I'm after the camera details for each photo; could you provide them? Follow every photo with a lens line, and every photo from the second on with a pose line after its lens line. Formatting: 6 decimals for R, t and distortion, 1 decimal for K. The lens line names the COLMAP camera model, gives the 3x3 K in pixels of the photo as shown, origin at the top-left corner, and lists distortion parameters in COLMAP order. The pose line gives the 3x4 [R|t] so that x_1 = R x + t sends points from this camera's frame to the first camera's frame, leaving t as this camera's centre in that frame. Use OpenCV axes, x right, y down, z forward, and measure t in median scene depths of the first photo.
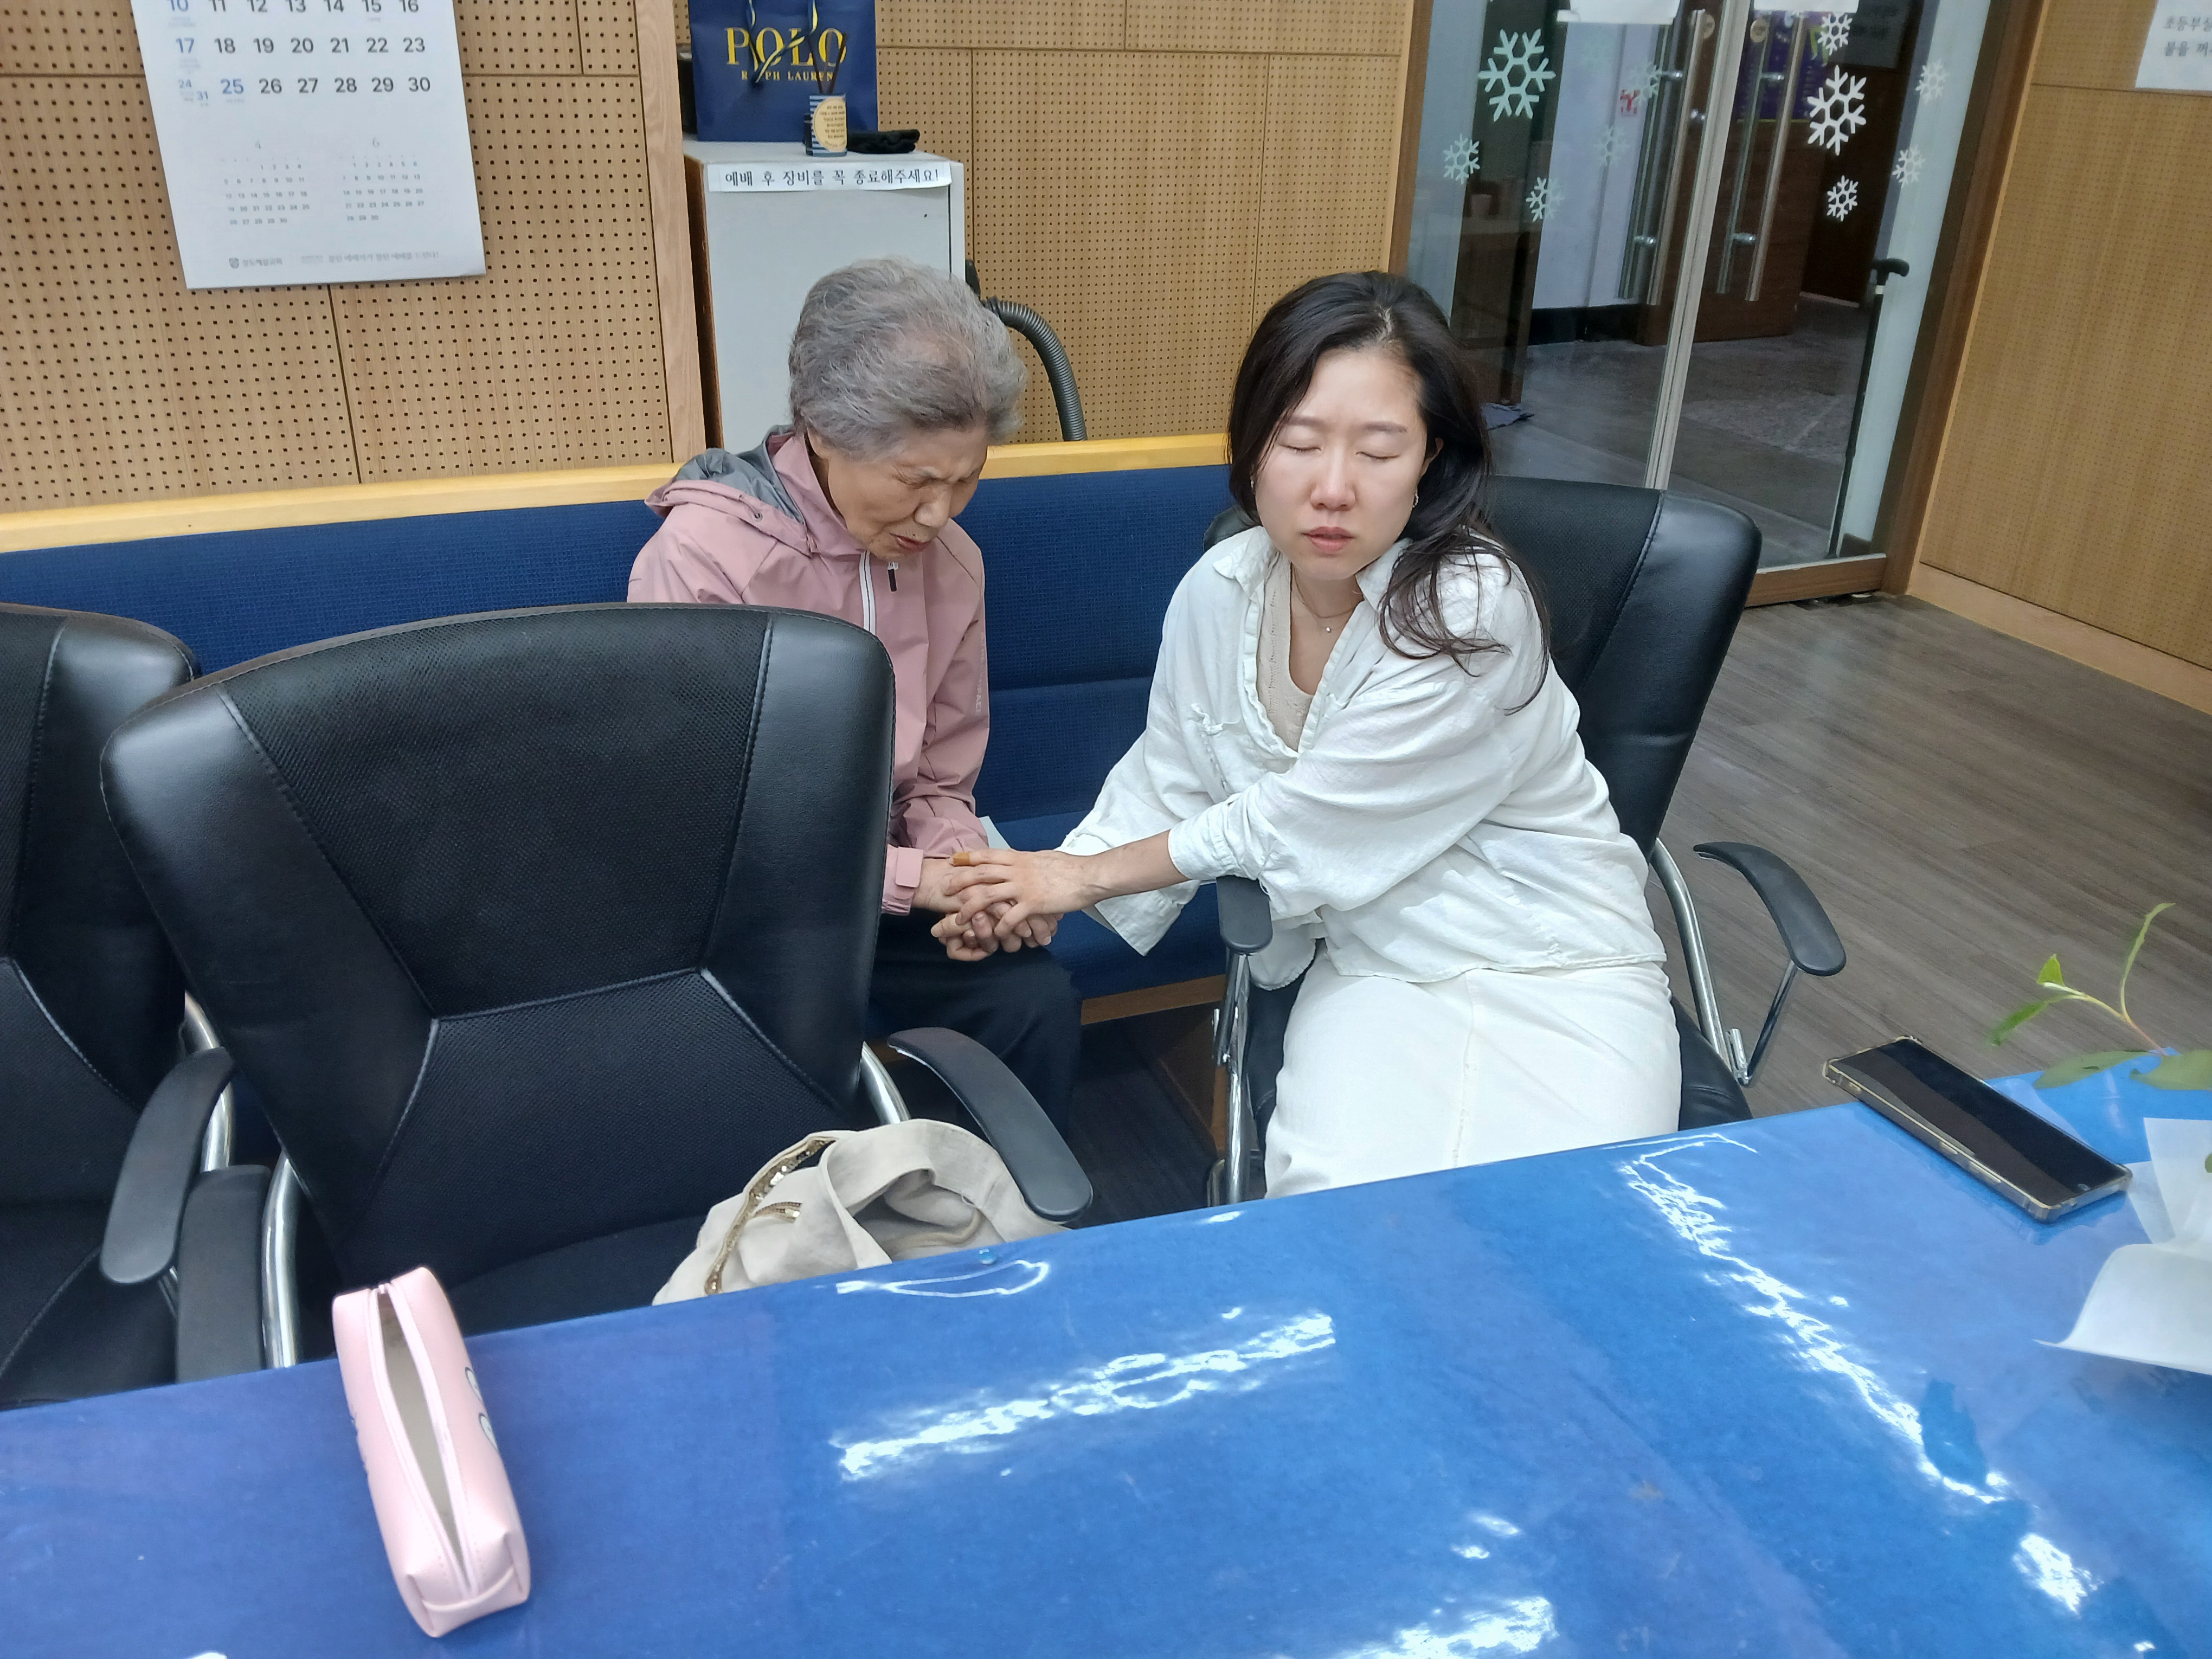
lens RADIAL K [[1739.4, 0, 1106.0], [0, 1739.4, 829.5], [0, 0, 1]] dist [-0.032395, -0.011128]
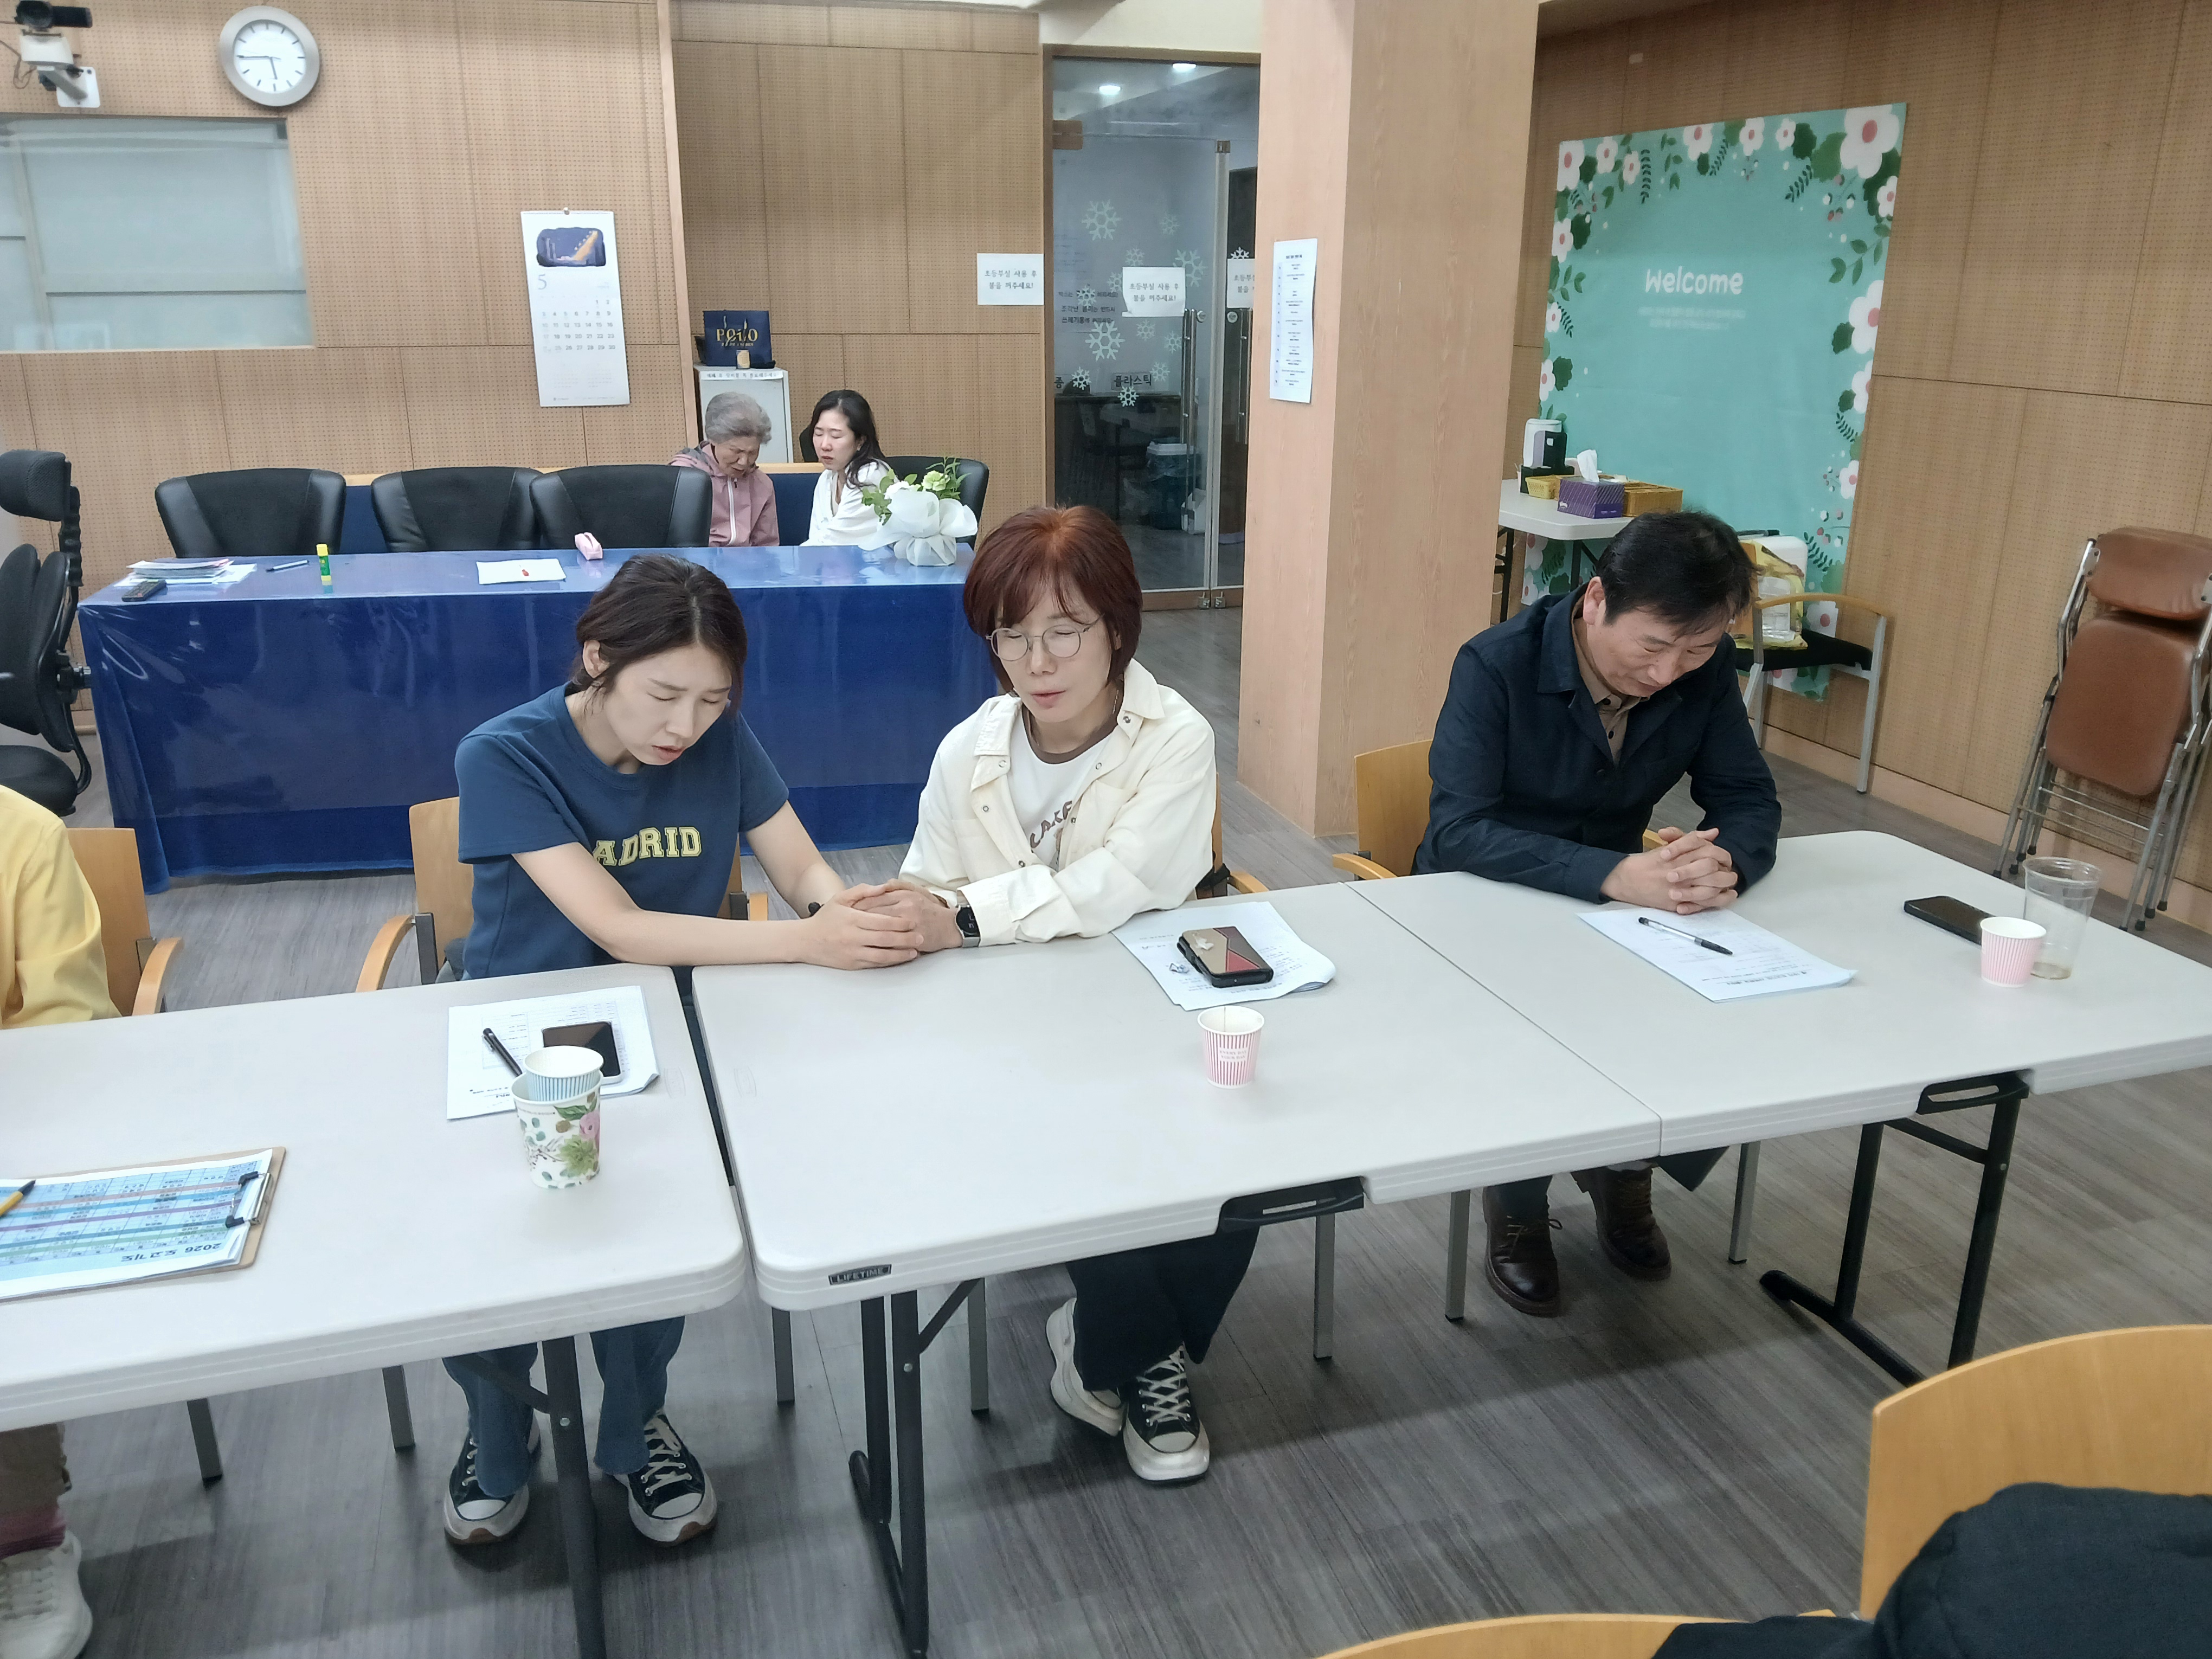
lens RADIAL K [[1660.5, 0, 1106.0], [0, 1660.5, 829.5], [0, 0, 1]] dist [0.003524, -0.065228]
pose [[0.995039, 0.015459, -0.098278, 0.908524], [-0.028017, 0.991415, -0.127715, 0.901903], [0.095460, 0.129835, 0.986930, -2.017247]]
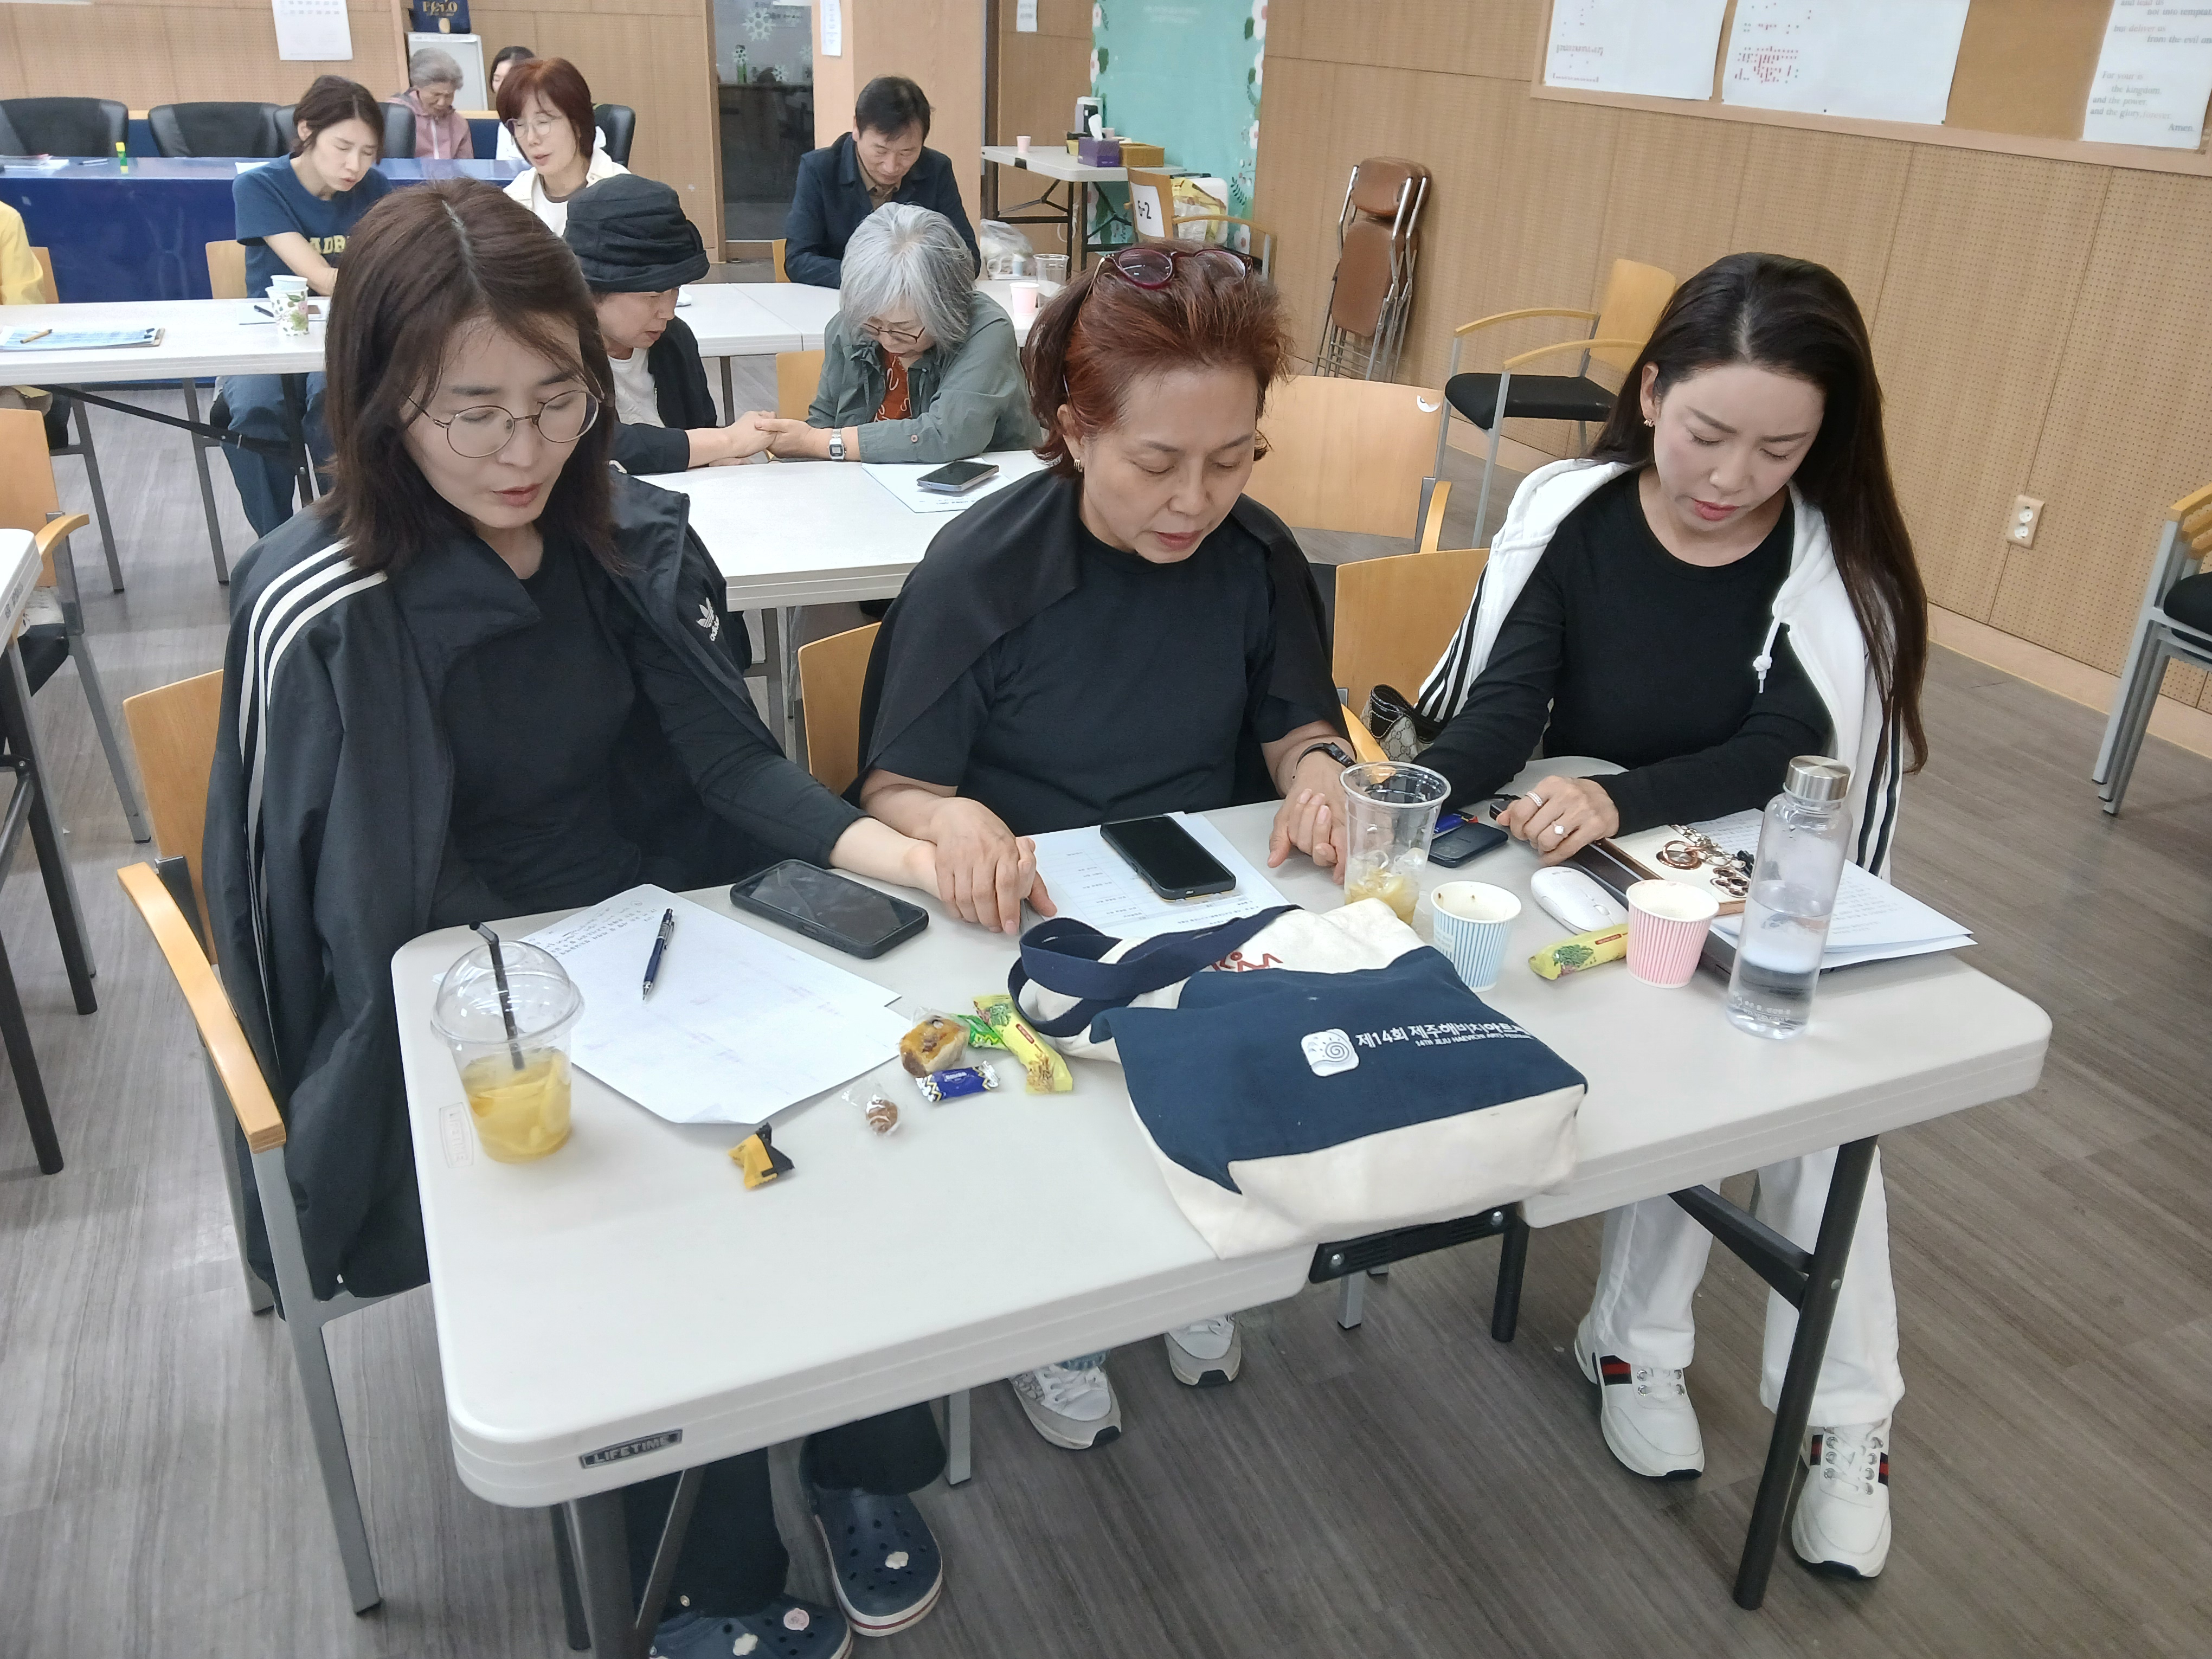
lens RADIAL K [[1739.4, 0, 1106.0], [0, 1739.4, 829.5], [0, 0, 1]] dist [-0.032395, -0.011128]
pose [[0.999743, 0.022107, 0.005059, 1.555387], [-0.022078, 0.999740, -0.005742, 1.601544], [-0.005185, 0.005629, 0.999971, -3.295192]]
